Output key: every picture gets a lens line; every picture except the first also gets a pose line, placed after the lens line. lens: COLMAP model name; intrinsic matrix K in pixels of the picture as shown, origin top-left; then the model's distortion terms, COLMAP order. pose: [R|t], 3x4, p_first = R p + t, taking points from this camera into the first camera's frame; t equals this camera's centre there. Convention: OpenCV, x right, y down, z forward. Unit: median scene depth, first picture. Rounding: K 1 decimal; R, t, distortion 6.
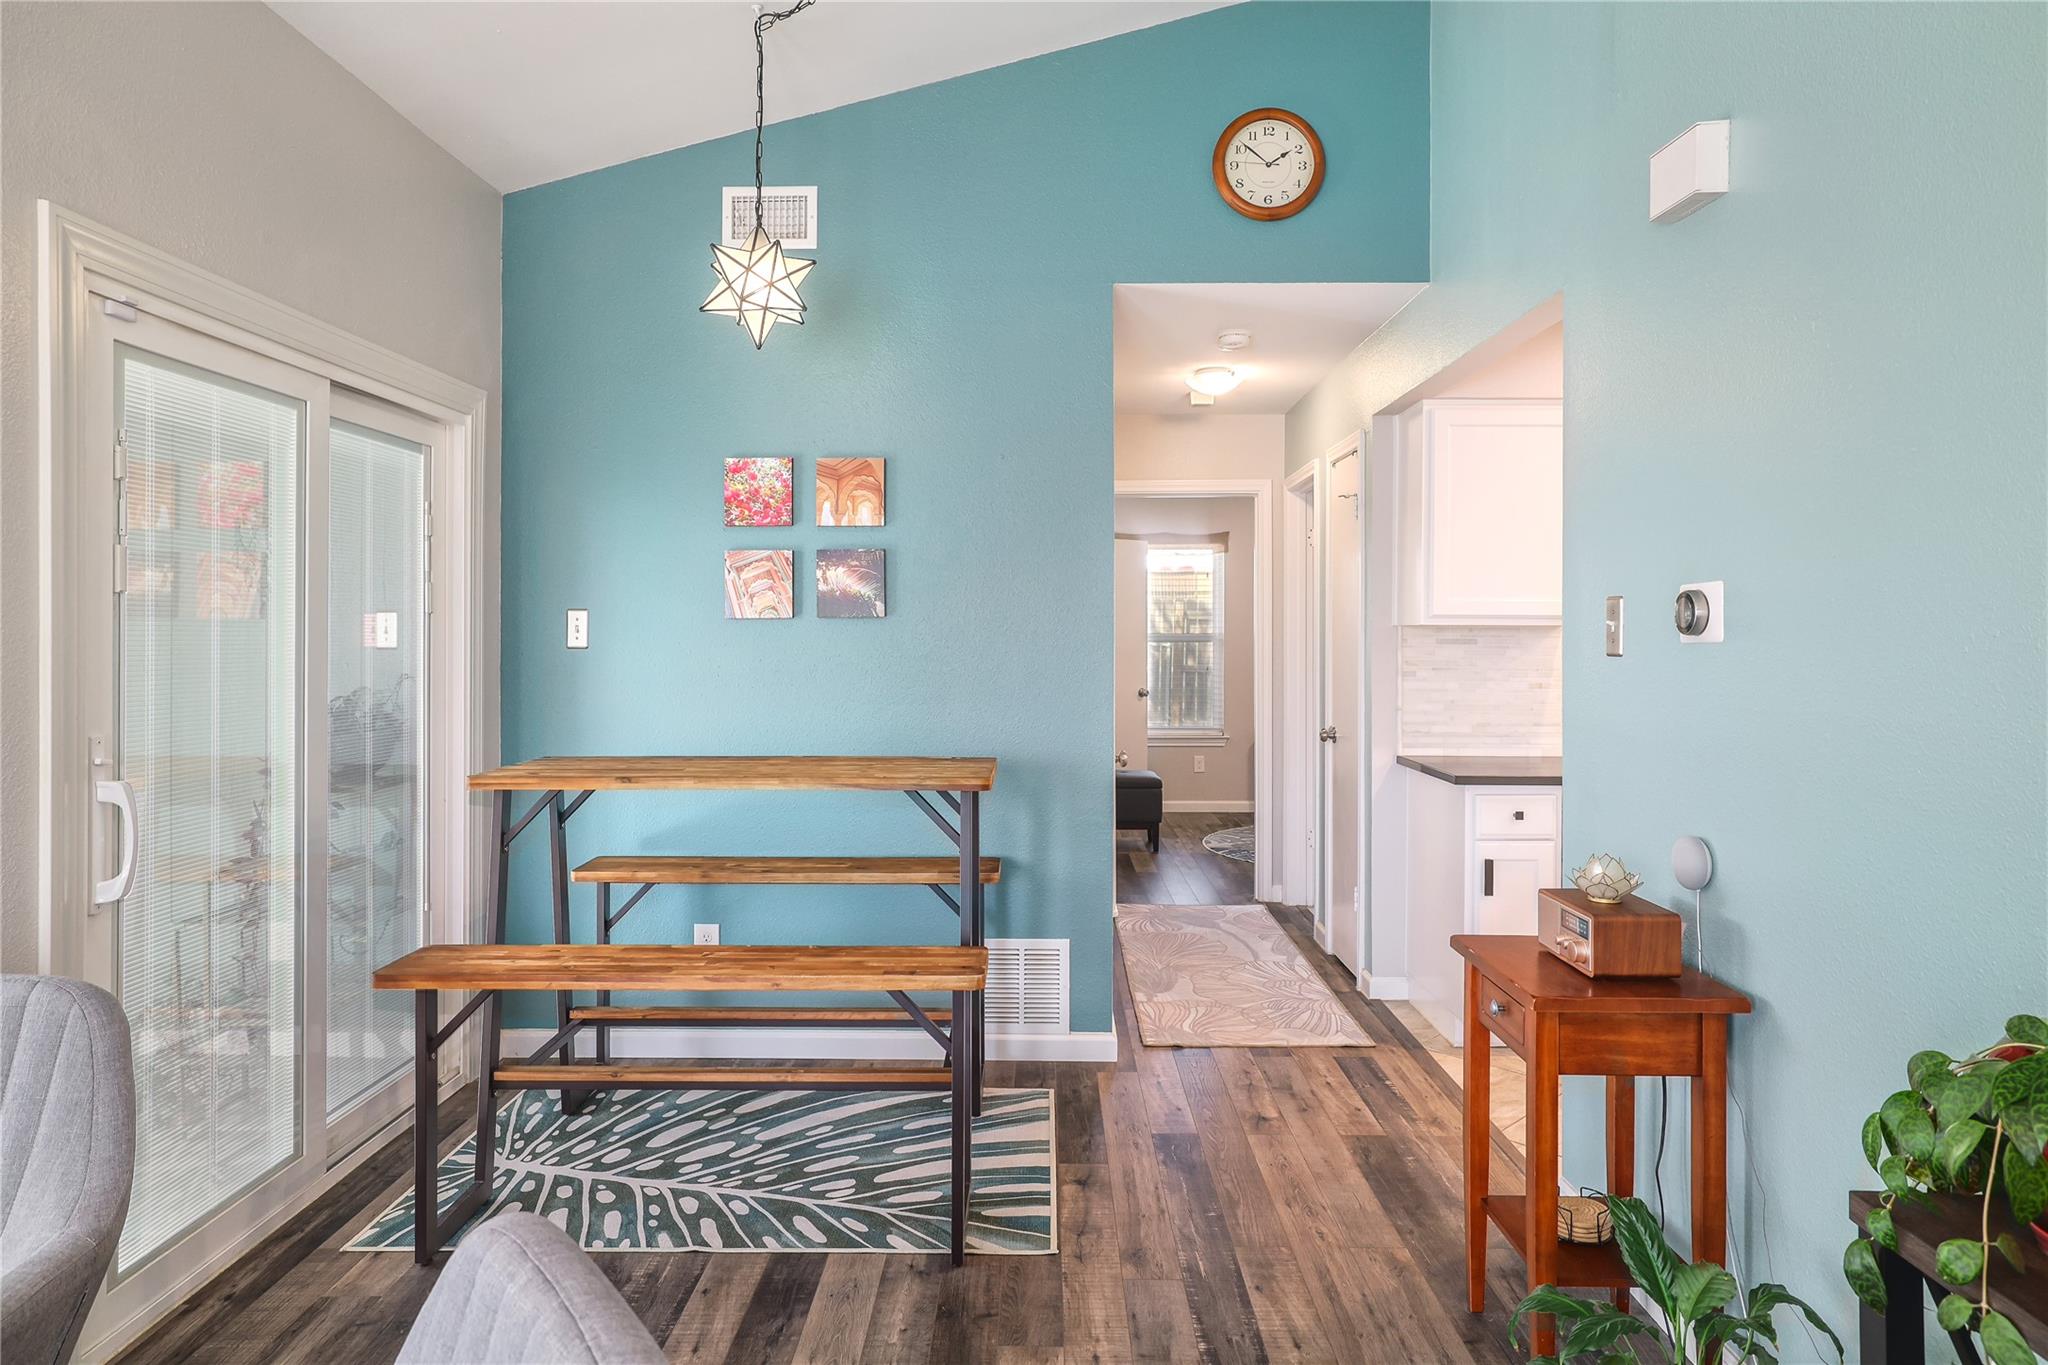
lens RADIAL K [[1246.7, 0, 1063.3], [0, 1246.7, 635.5], [0, 0, 1]] dist [-0.049665, 0.004742]
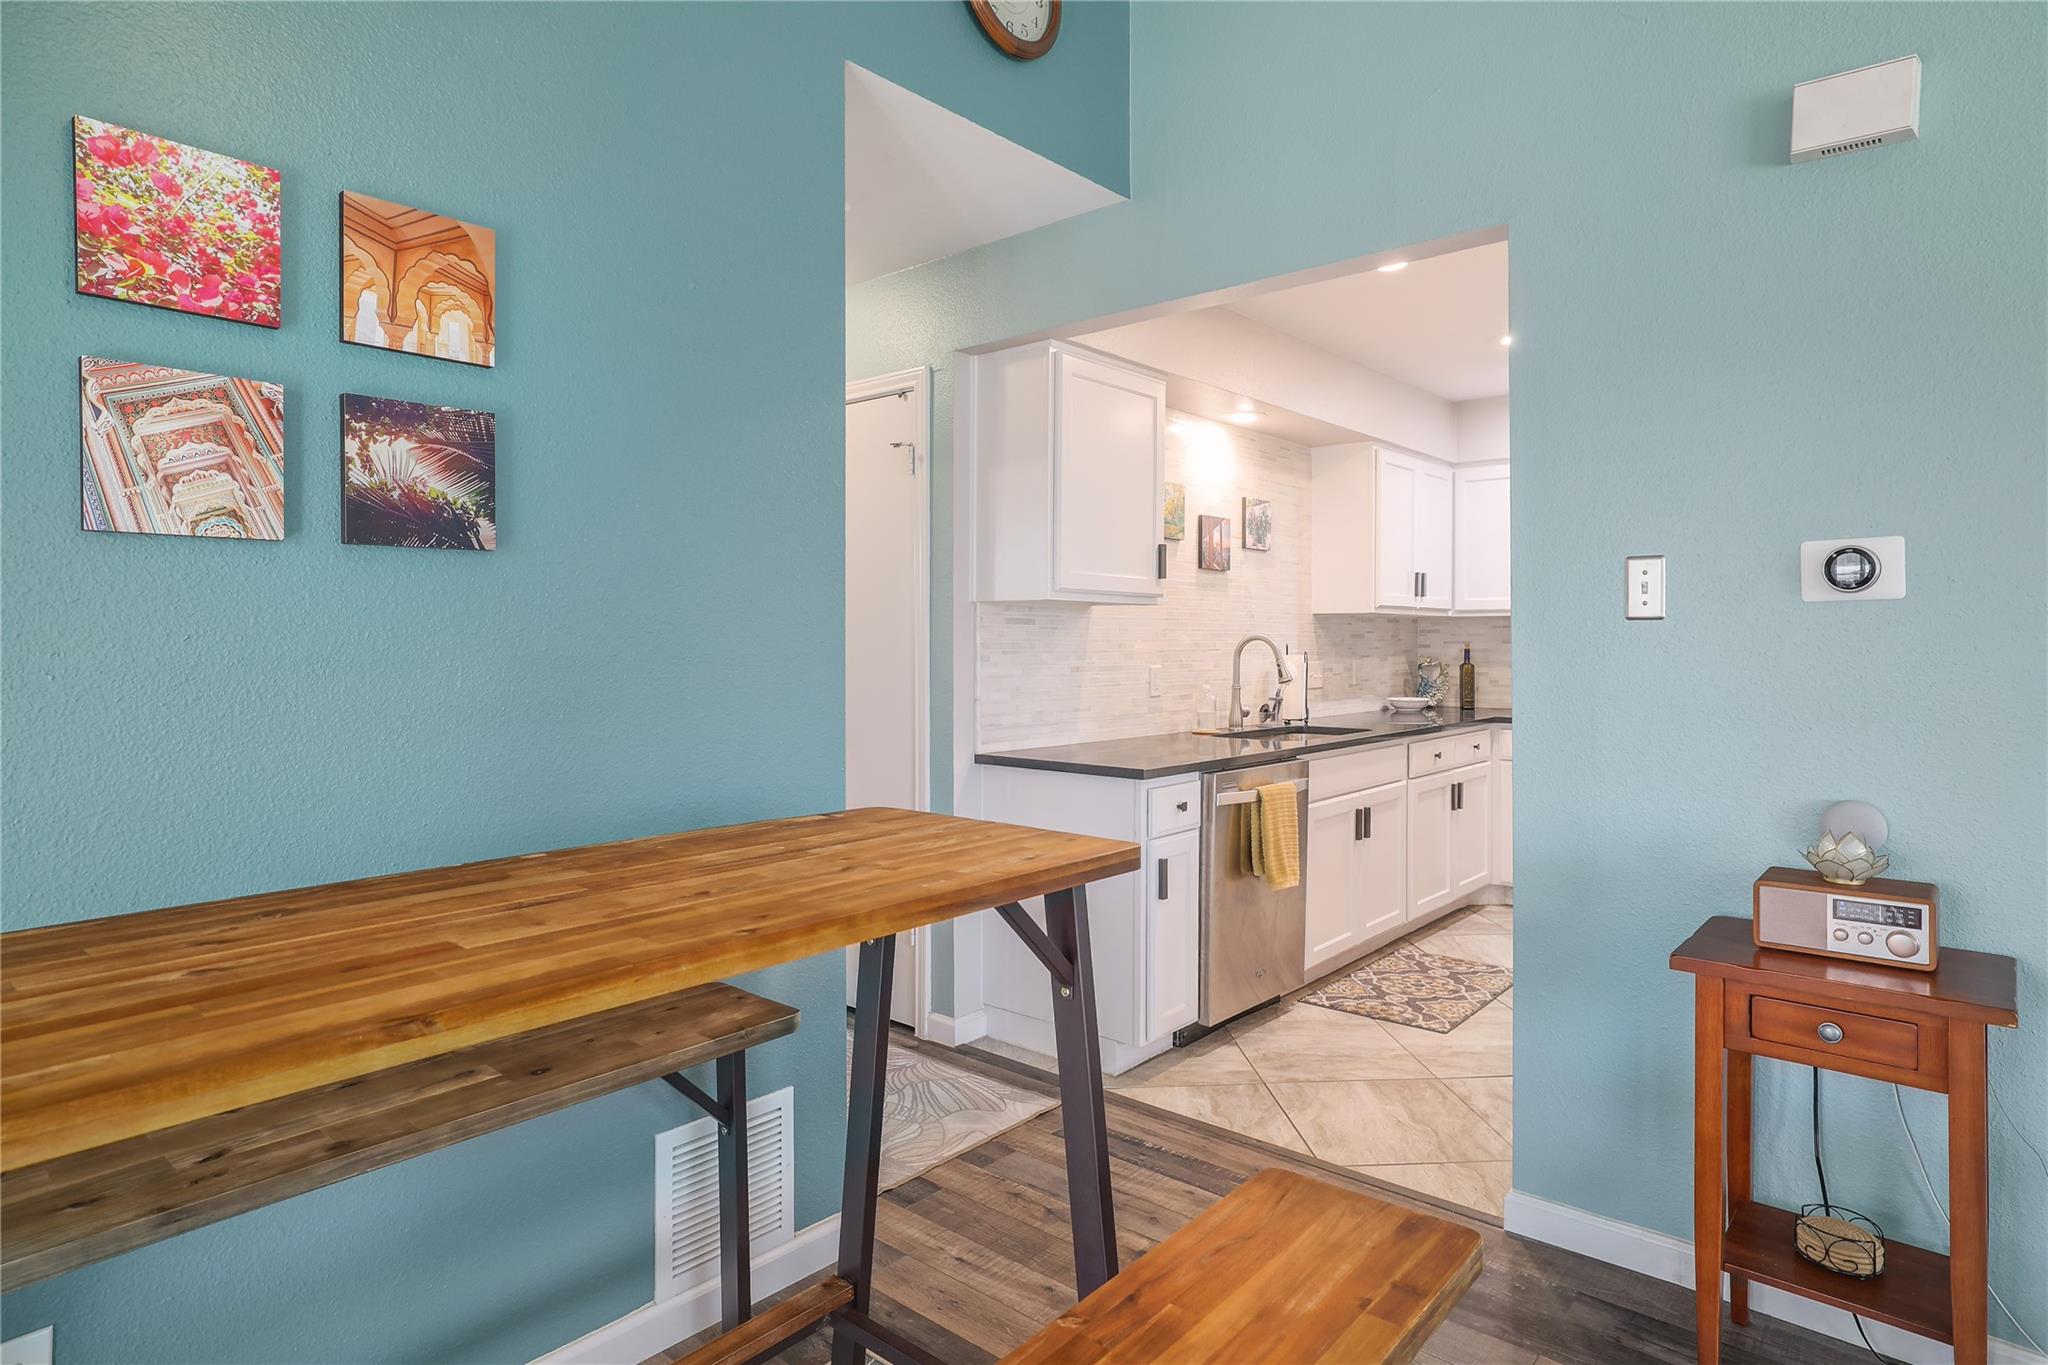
lens RADIAL K [[1123.4, 0, 1013.0], [0, 1123.4, 649.0], [0, 0, 1]] dist [0.004492, 0.002036]
pose [[0.657812, -0.006920, 0.753151, -0.347746], [0.001525, 0.999968, 0.007855, 0.021283], [-0.753181, -0.004018, 0.657801, 0.547745]]
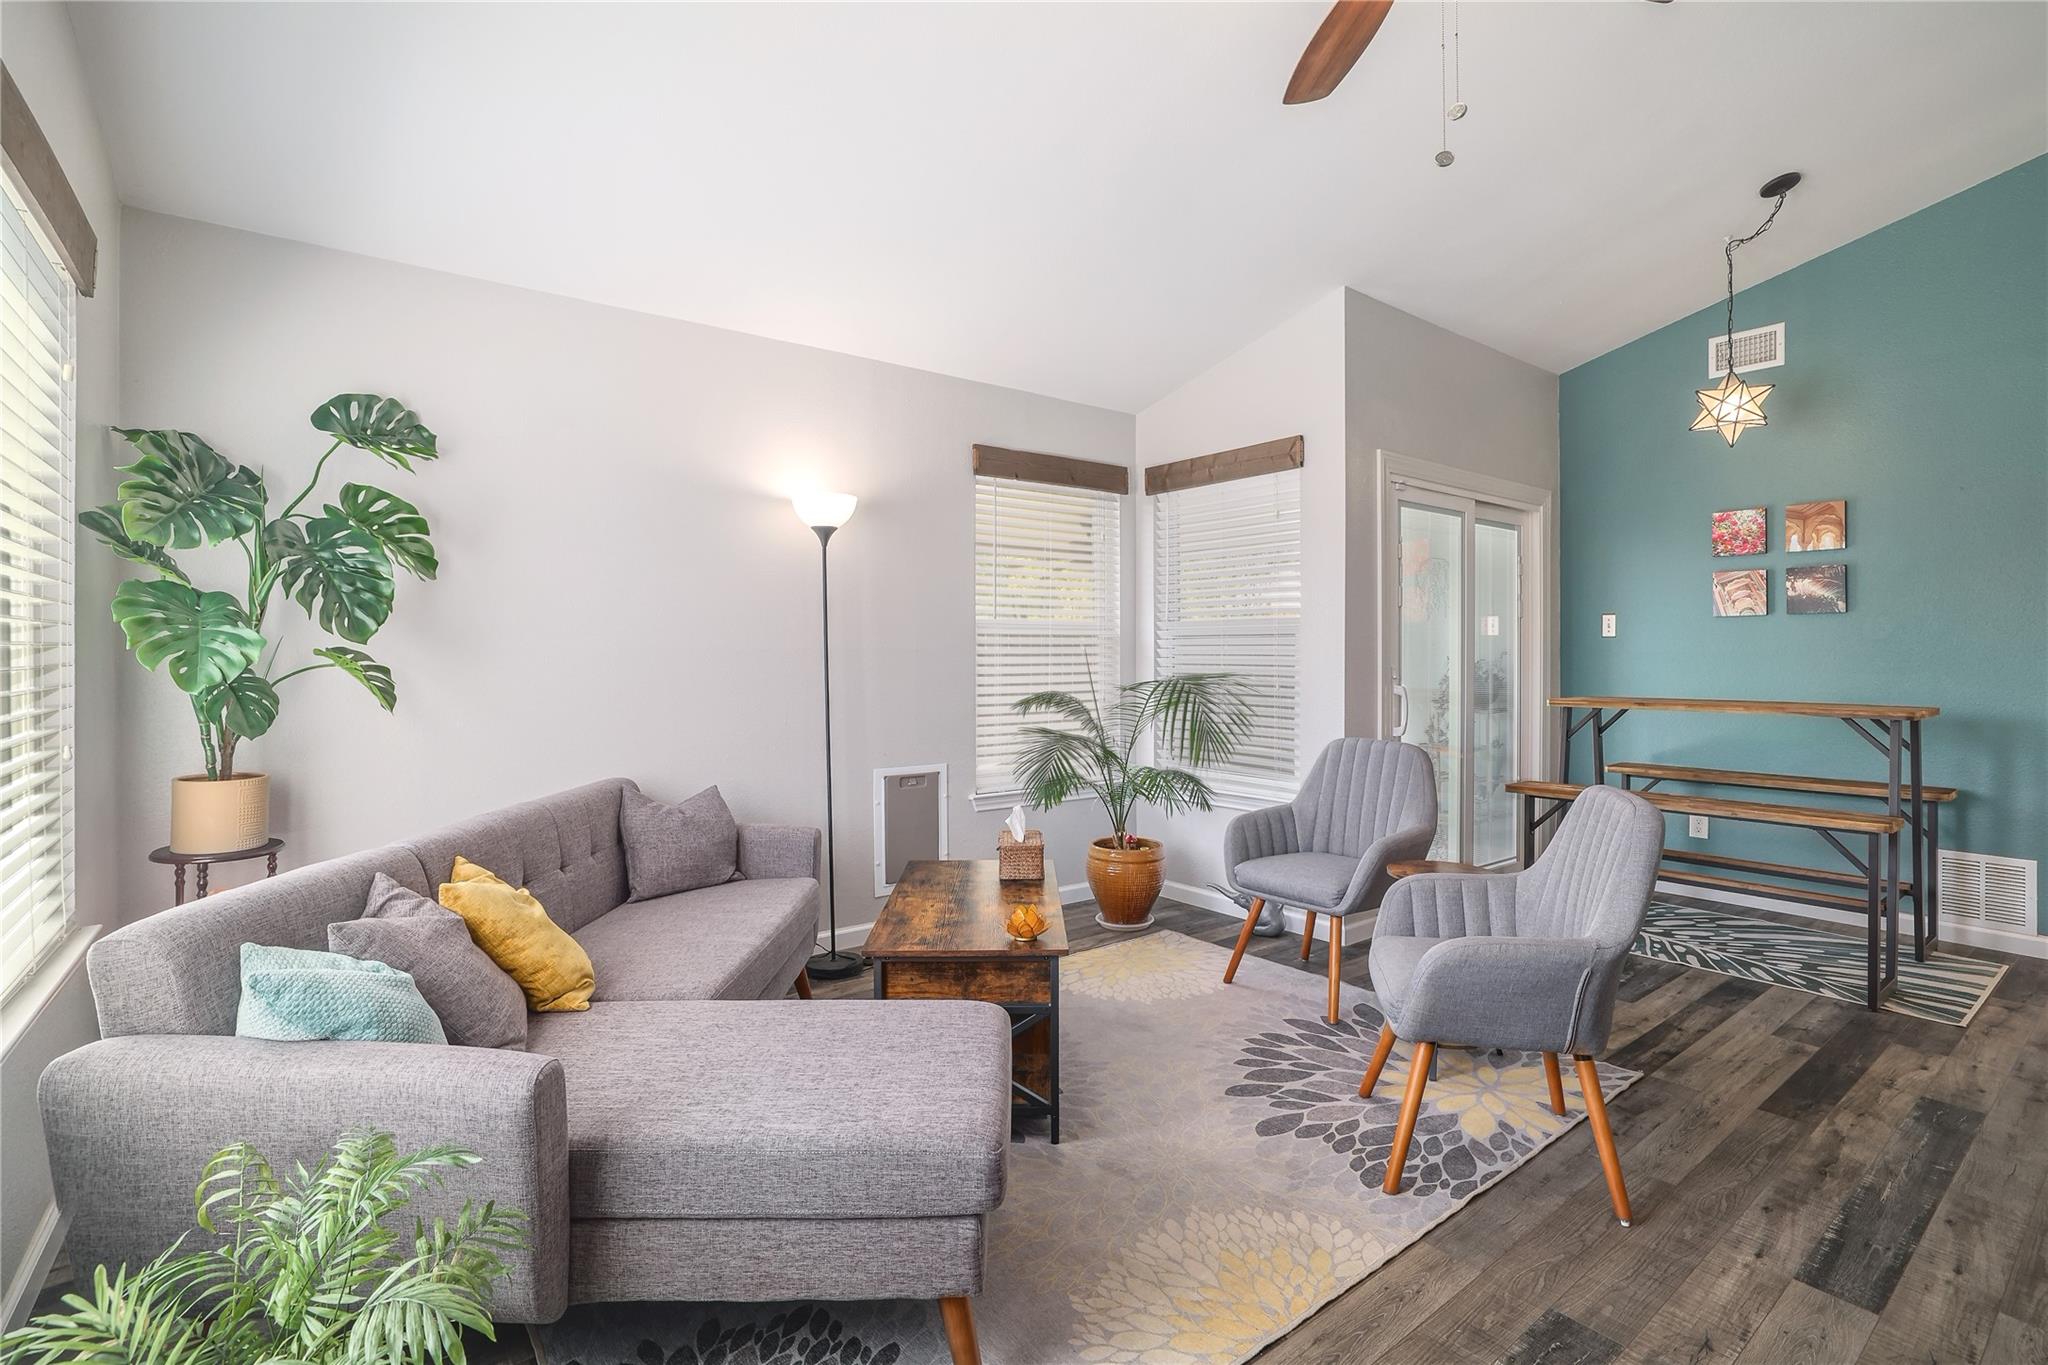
lens RADIAL K [[936.7, 0, 1059.8], [0, 936.7, 650.2], [0, 0, 1]] dist [0.000348, 0.004945]
pose [[0.624060, -0.003183, -0.781370, 0.135073], [-0.001316, 0.999986, -0.005124, 0.035536], [0.781375, 0.004226, 0.624047, -0.373487]]
